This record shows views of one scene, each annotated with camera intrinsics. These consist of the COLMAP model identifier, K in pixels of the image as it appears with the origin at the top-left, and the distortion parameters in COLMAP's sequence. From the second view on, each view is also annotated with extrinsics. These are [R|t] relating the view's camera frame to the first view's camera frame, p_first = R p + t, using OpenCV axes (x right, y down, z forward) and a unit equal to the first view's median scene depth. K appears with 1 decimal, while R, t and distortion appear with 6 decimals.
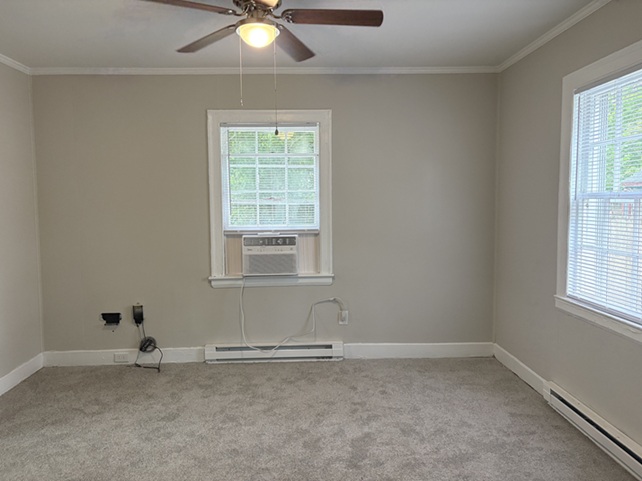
lens RADIAL K [[489.3, 0, 320.8], [0, 489.3, 237.2], [0, 0, 1]] dist [0.052717, -0.064934]
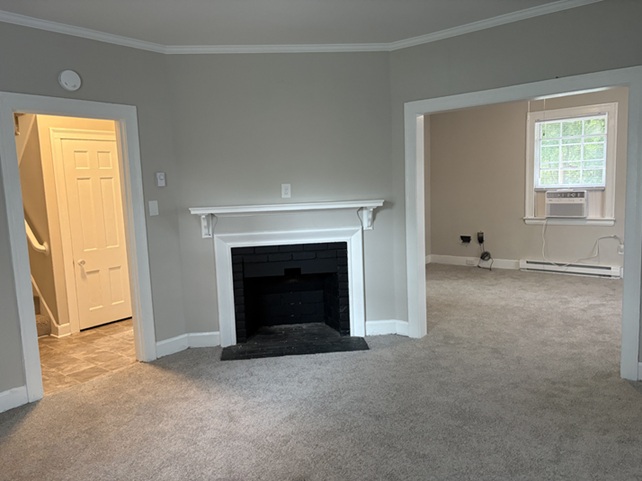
lens RADIAL K [[489.3, 0, 322.2], [0, 489.3, 241.5], [0, 0, 1]] dist [0.052717, -0.064934]
pose [[0.758251, 0.058674, -0.649317, 0.325718], [-0.012584, 0.997074, 0.075403, 0.046170], [0.651841, -0.049004, 0.756770, -0.660515]]
